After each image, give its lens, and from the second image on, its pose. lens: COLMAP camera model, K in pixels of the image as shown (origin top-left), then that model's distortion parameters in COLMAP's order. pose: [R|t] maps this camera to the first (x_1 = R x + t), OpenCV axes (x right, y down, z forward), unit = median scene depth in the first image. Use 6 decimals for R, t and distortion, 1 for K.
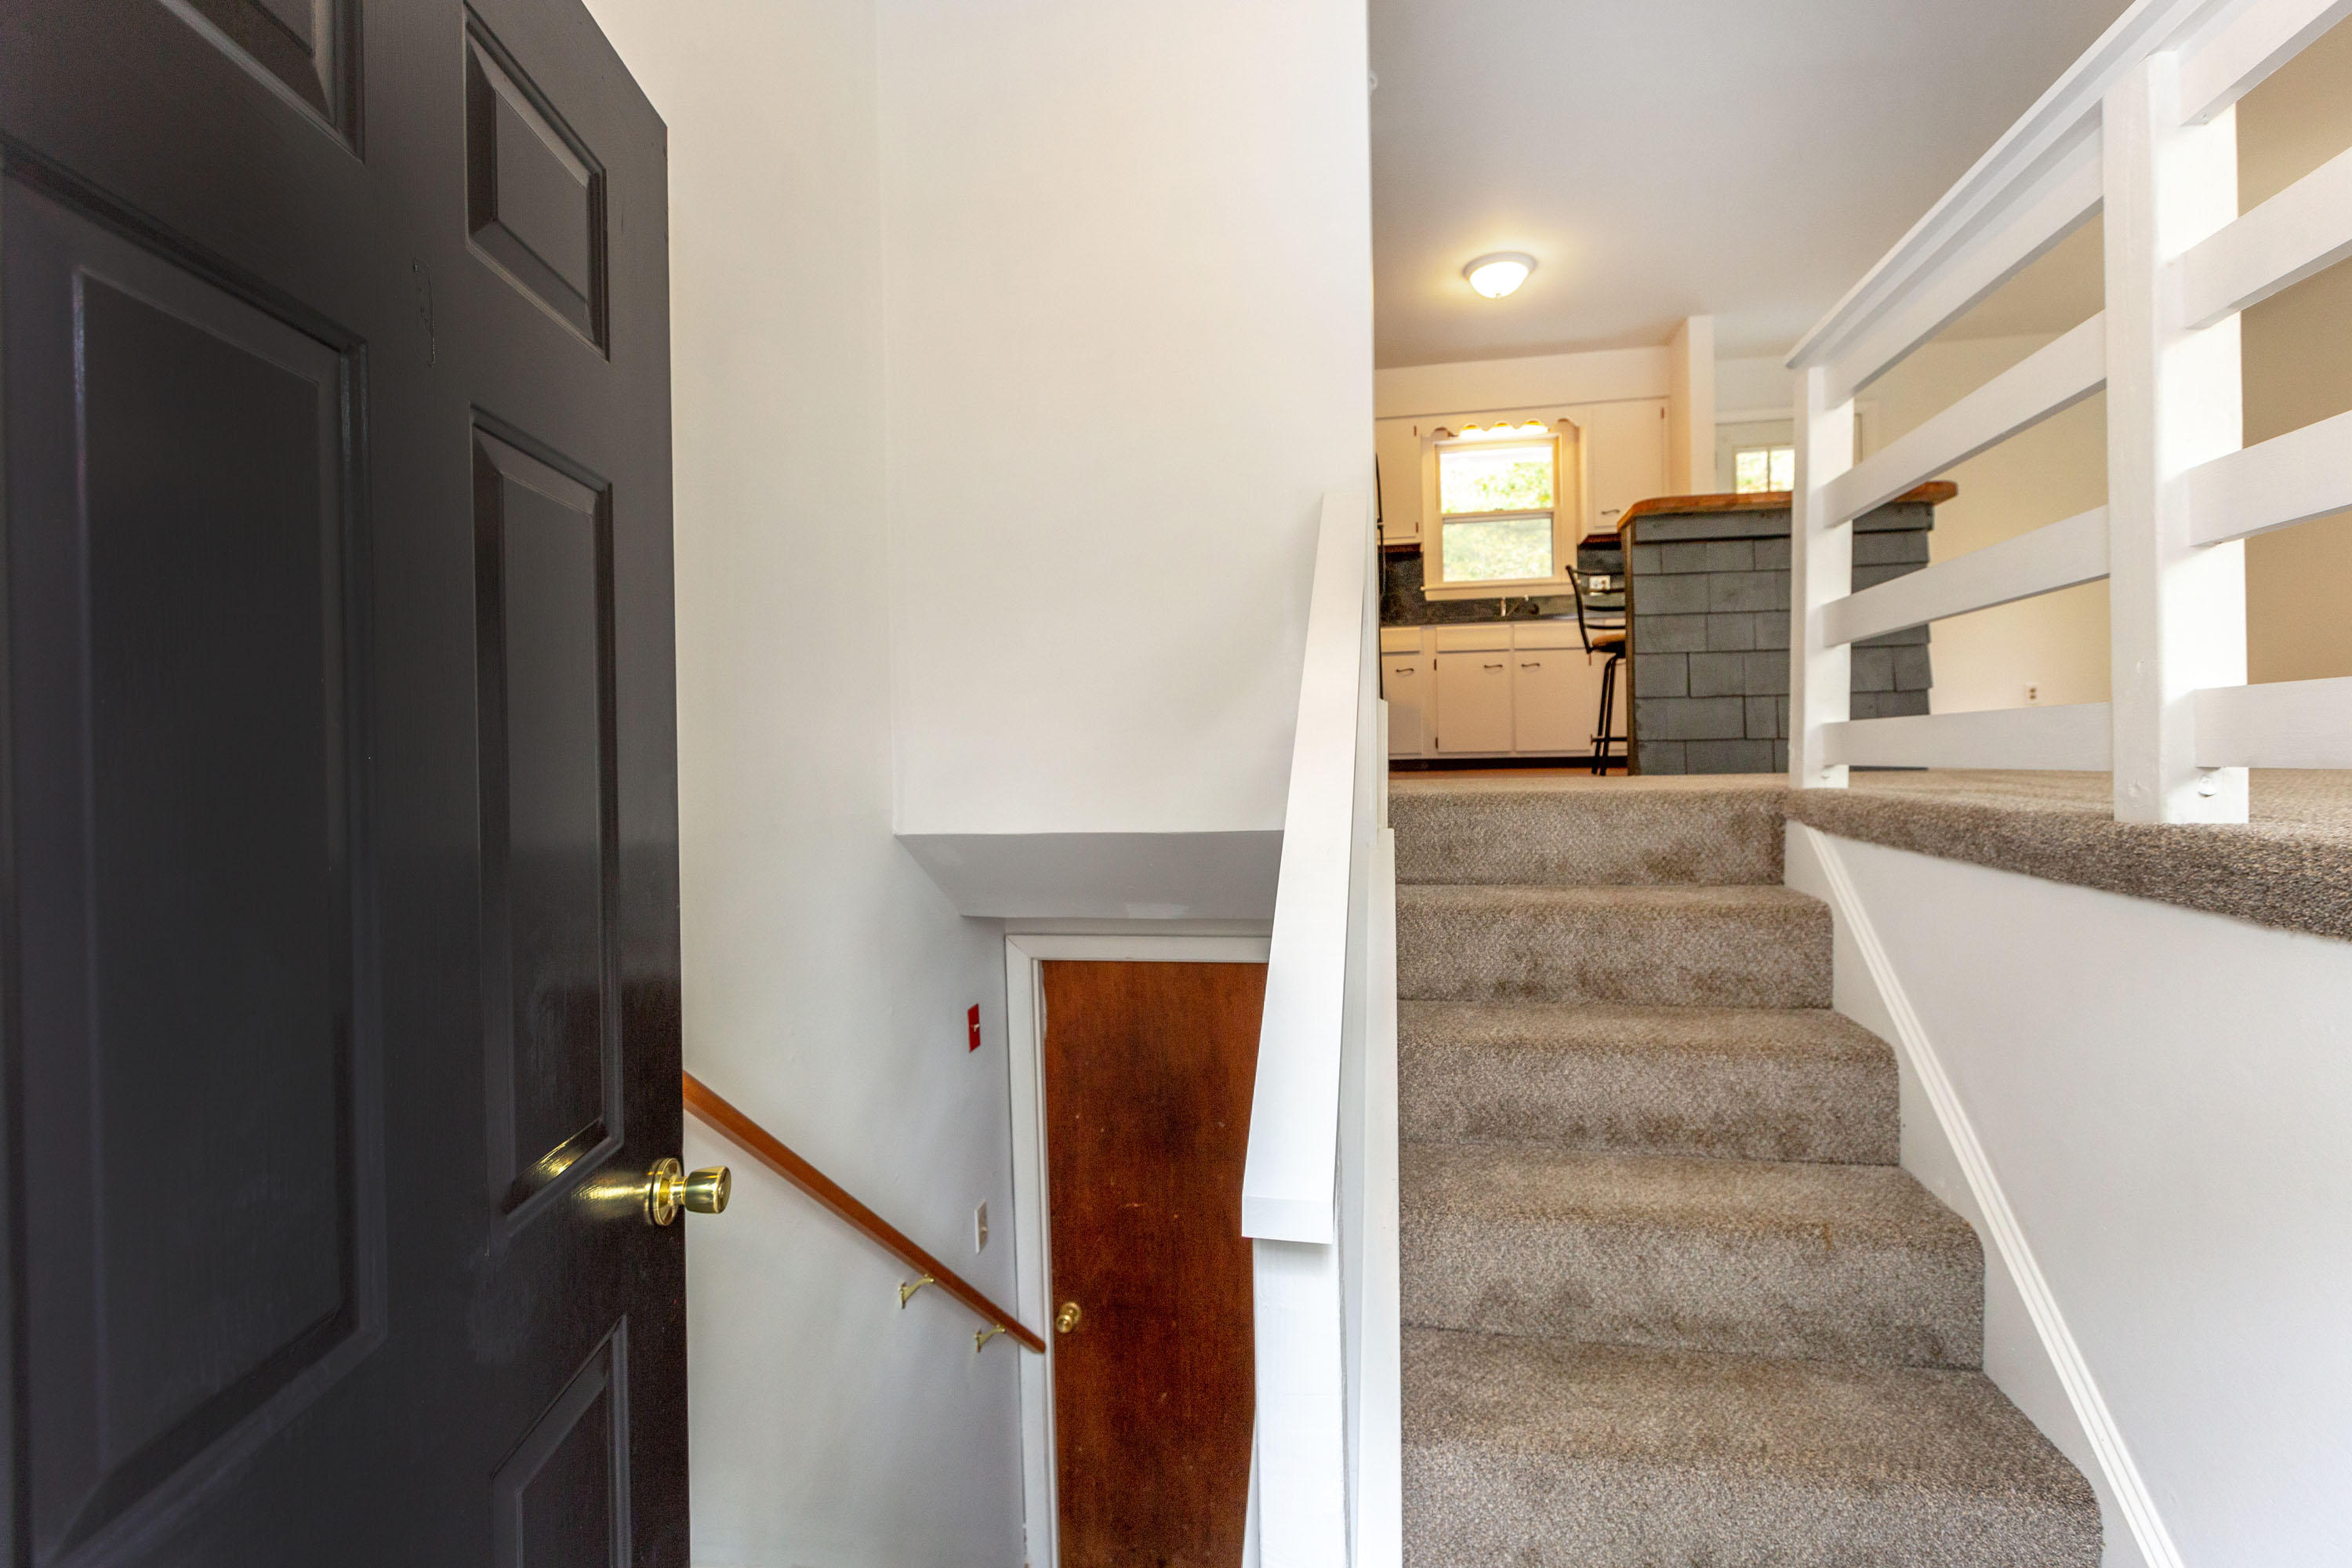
lens RADIAL K [[1123.3, 0, 1176.0], [0, 1123.3, 784.0], [0, 0, 1]] dist [0.001187, 0.000167]
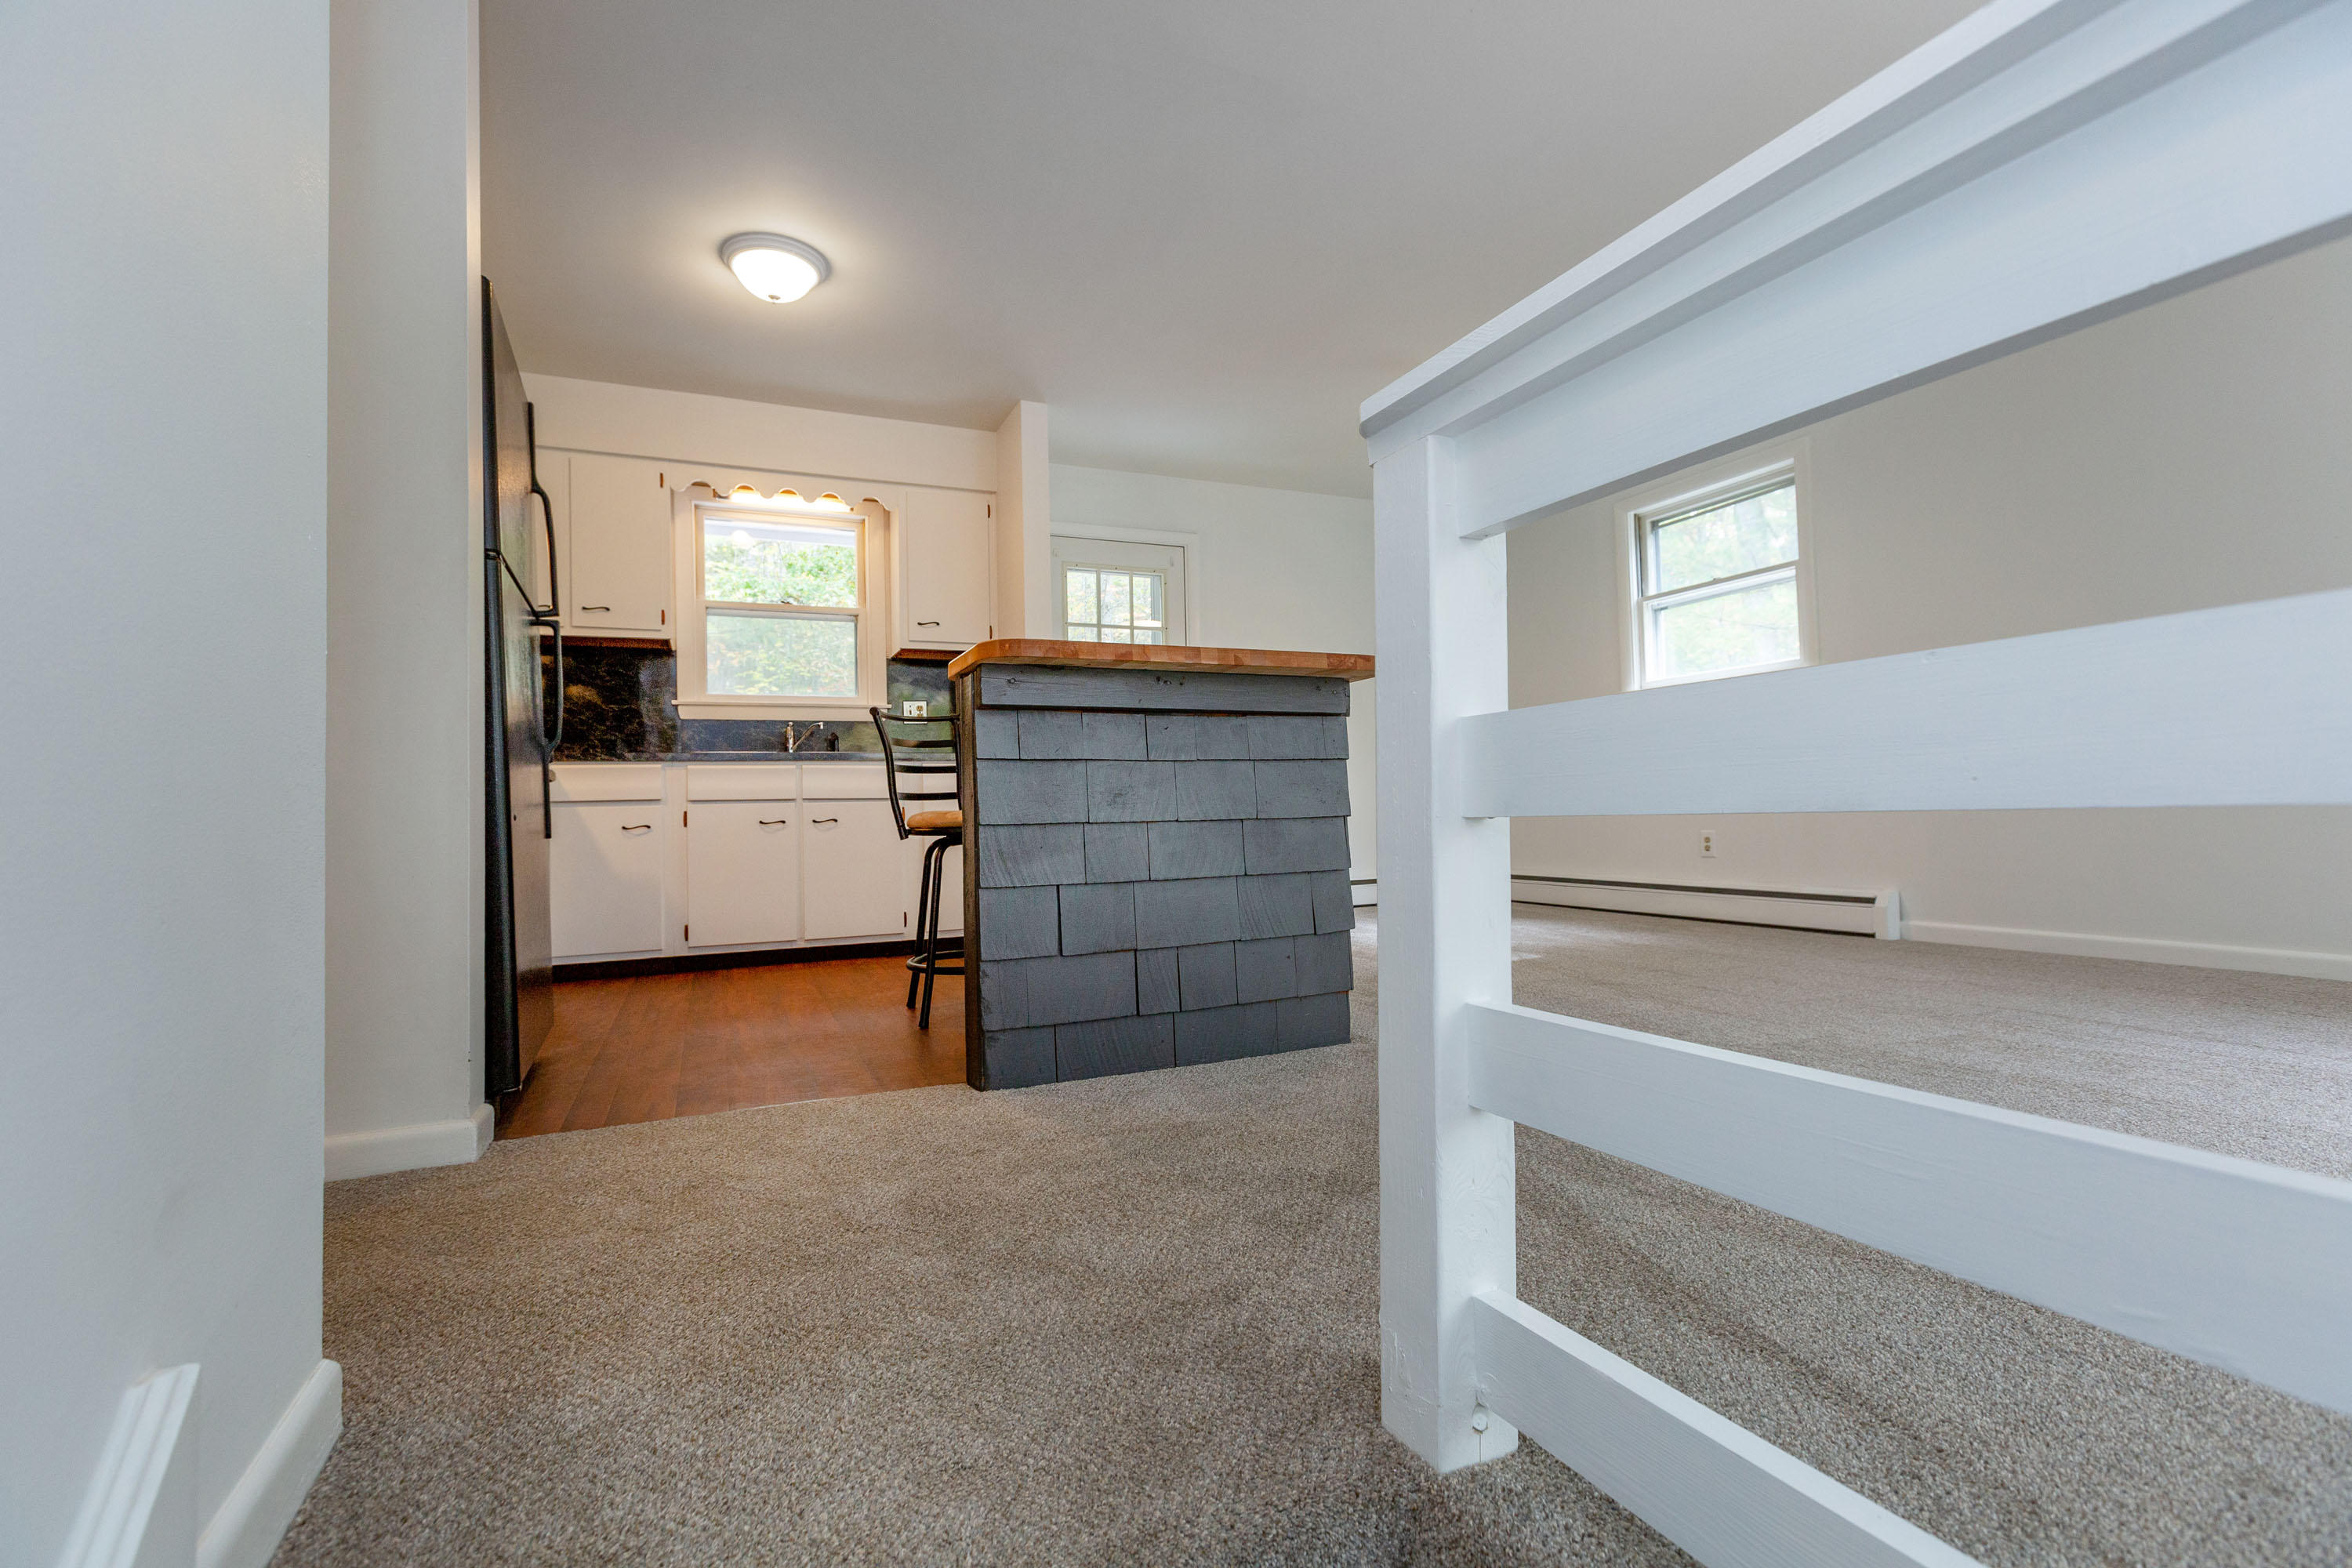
lens RADIAL K [[1123.3, 0, 1176.0], [0, 1123.3, 784.0], [0, 0, 1]] dist [0.001187, 0.000167]
pose [[0.828558, 0.023286, 0.559419, 0.096101], [0.015202, 0.997831, -0.064051, -0.080109], [-0.559697, 0.061574, 0.826406, 0.268565]]
